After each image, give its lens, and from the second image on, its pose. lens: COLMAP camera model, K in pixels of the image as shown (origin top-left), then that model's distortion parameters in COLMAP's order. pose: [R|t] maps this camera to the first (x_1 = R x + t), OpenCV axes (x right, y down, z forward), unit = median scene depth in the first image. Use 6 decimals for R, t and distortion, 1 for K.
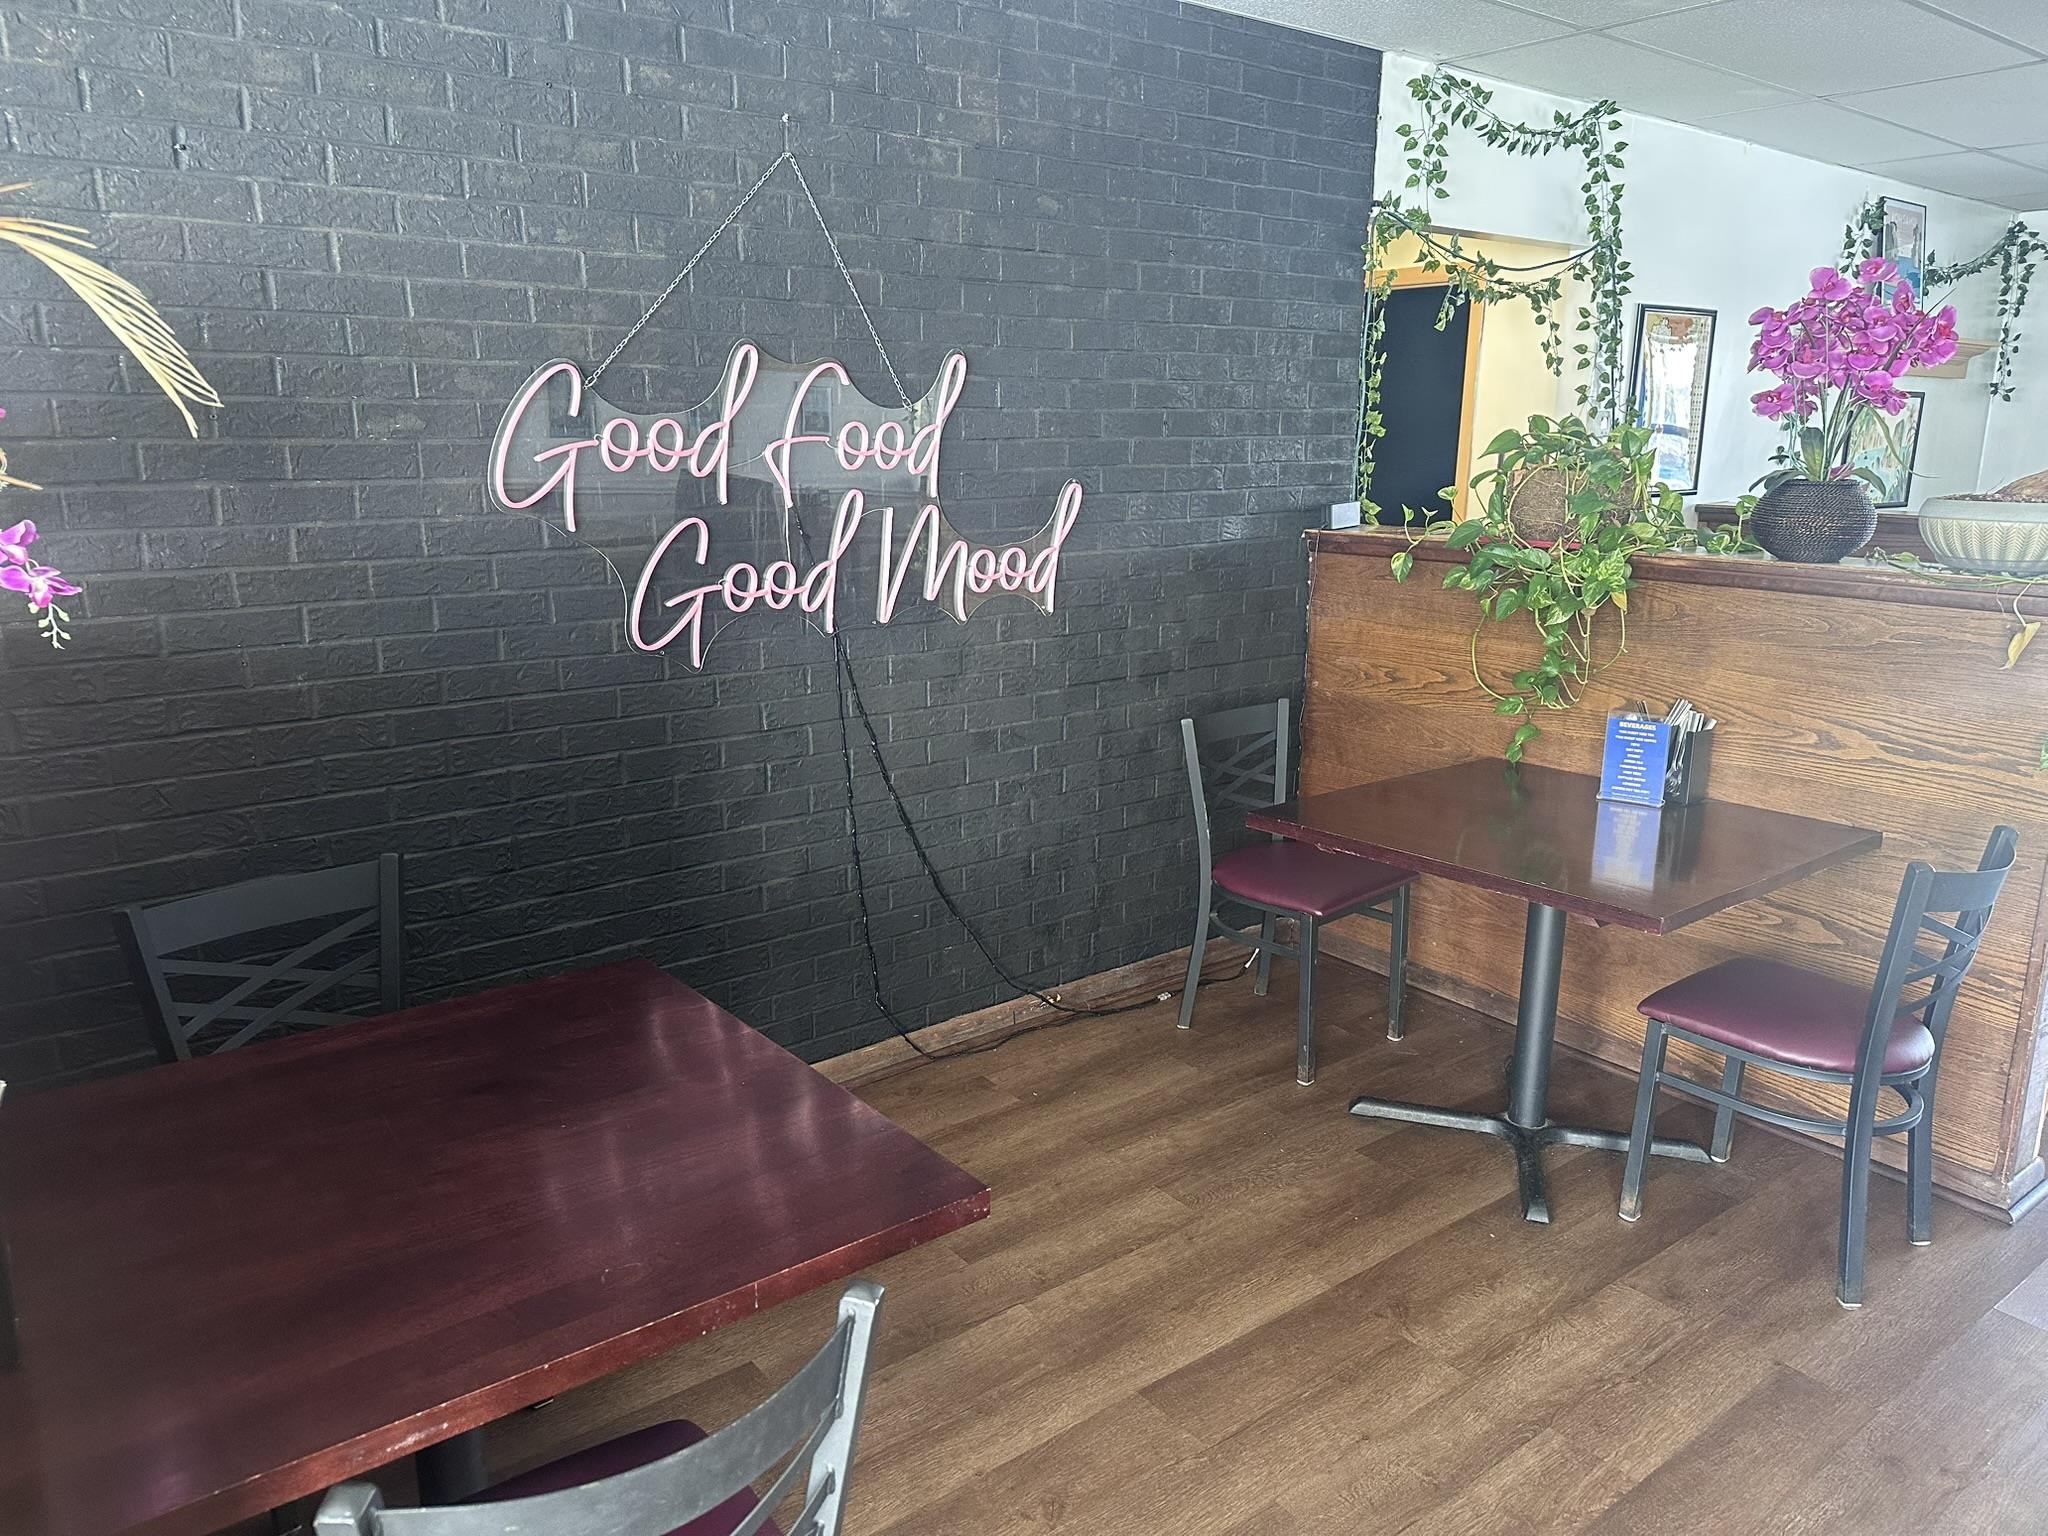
lens RADIAL K [[1429.6, 0, 1020.6], [0, 1429.6, 785.2], [0, 0, 1]] dist [0.065567, -0.074803]
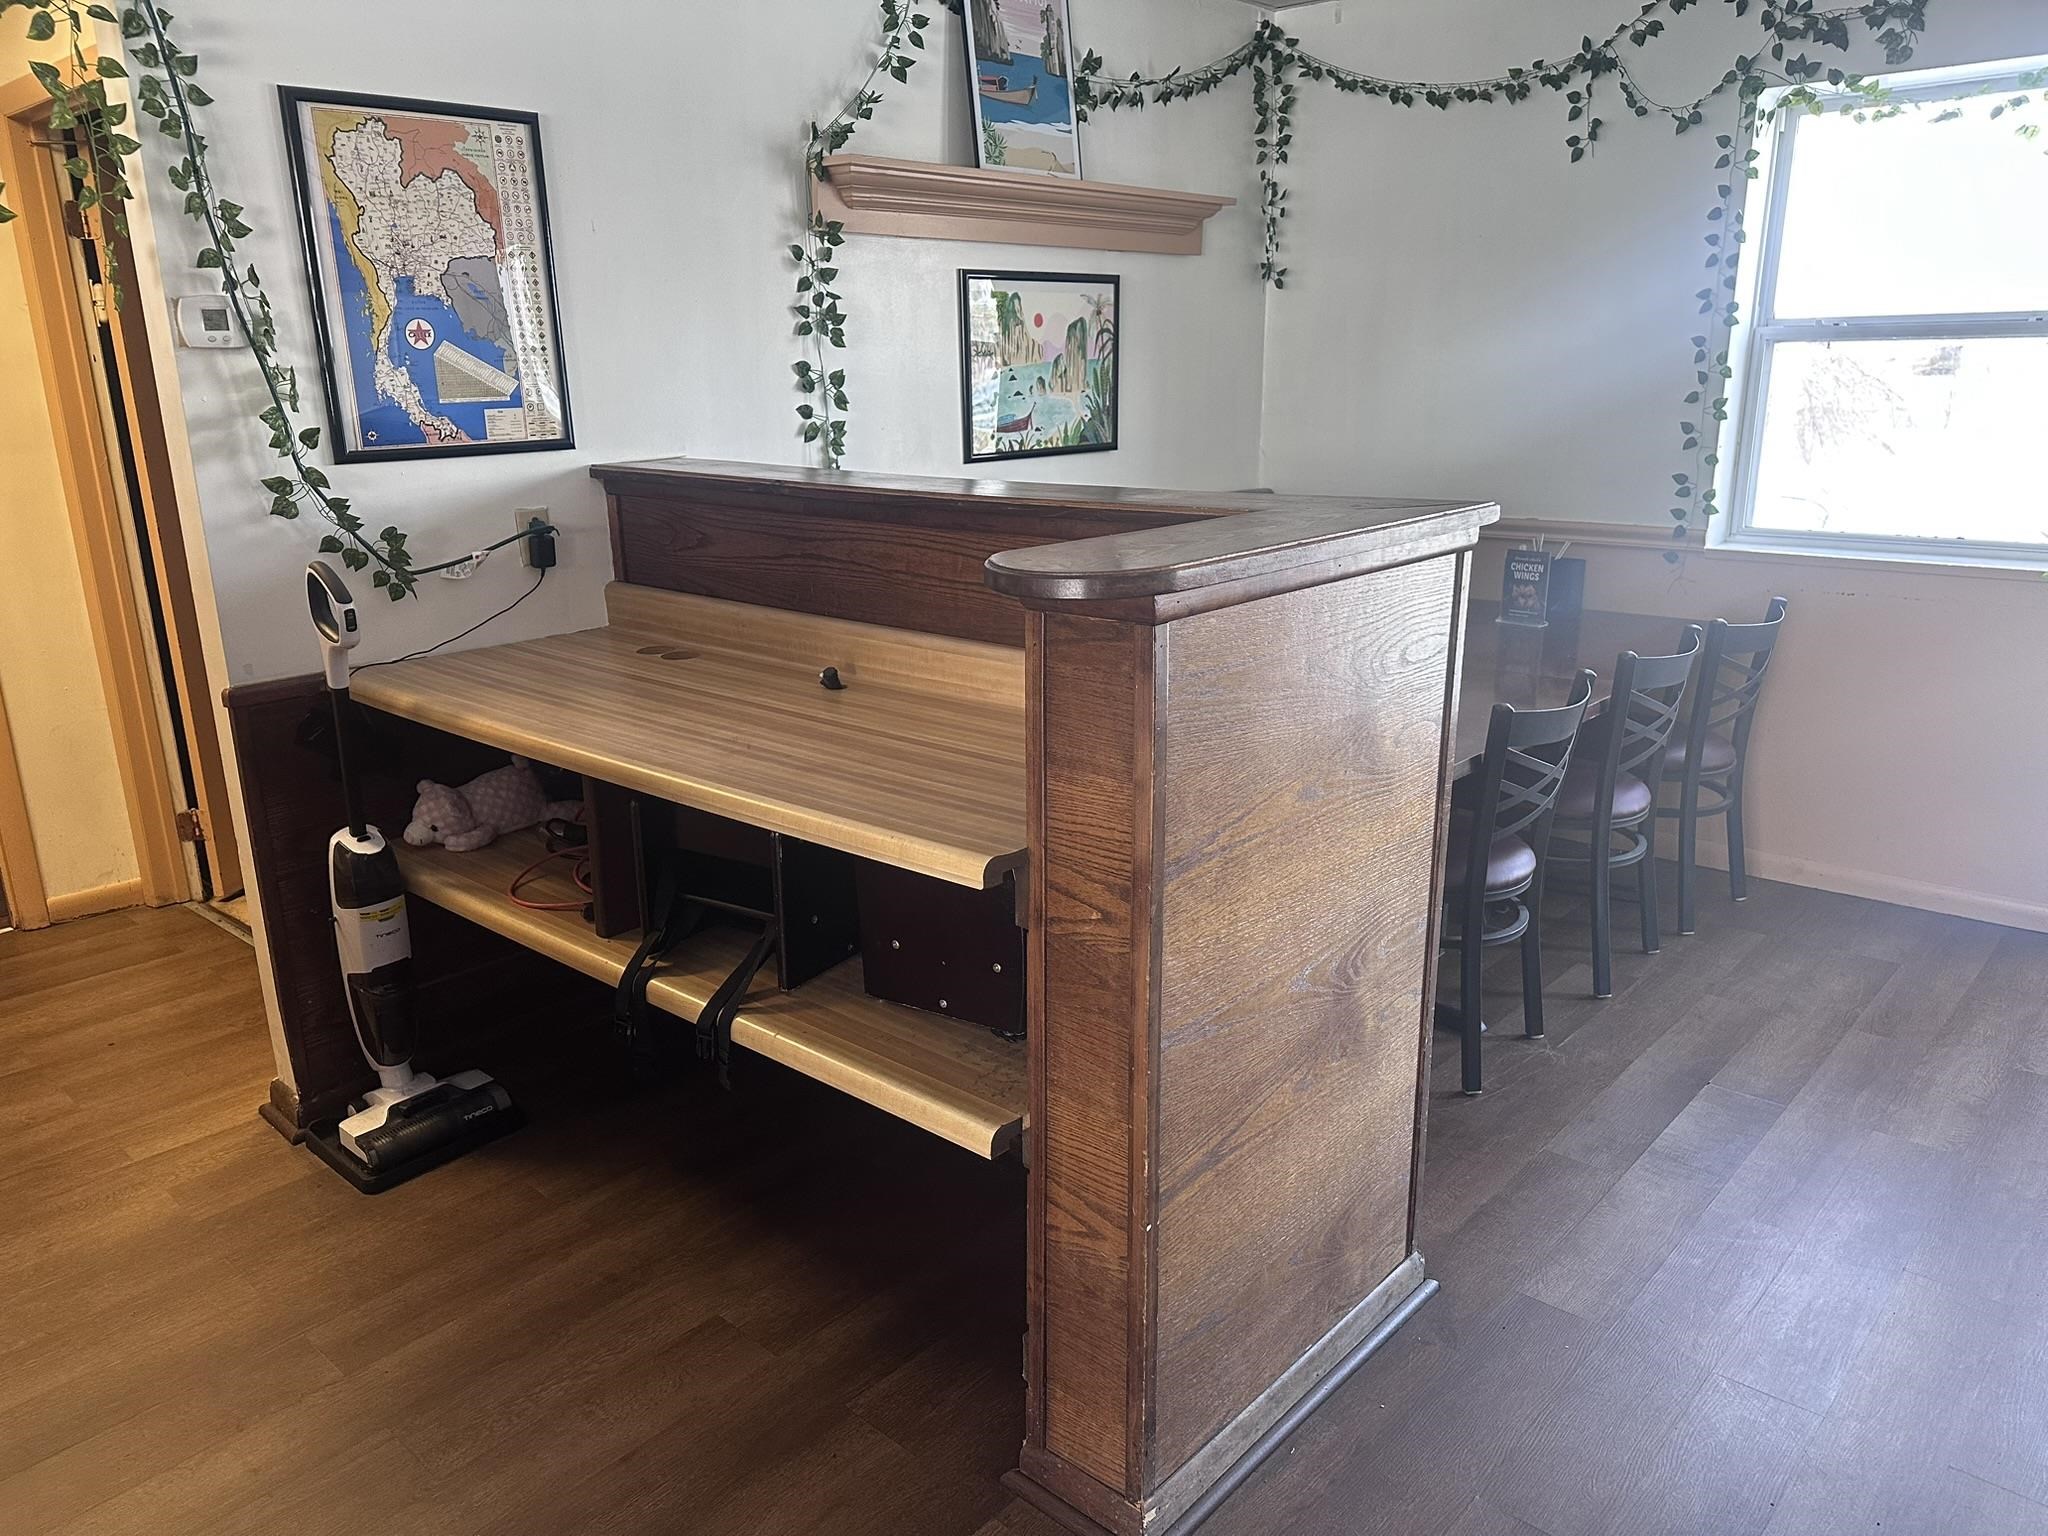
lens RADIAL K [[1429.6, 0, 1018.0], [0, 1429.6, 759.3], [0, 0, 1]] dist [0.065567, -0.074803]
pose [[0.985582, -0.067693, 0.155064, 0.437156], [0.062949, 0.997392, 0.035308, -0.068389], [-0.157050, -0.025038, 0.987273, 0.321956]]
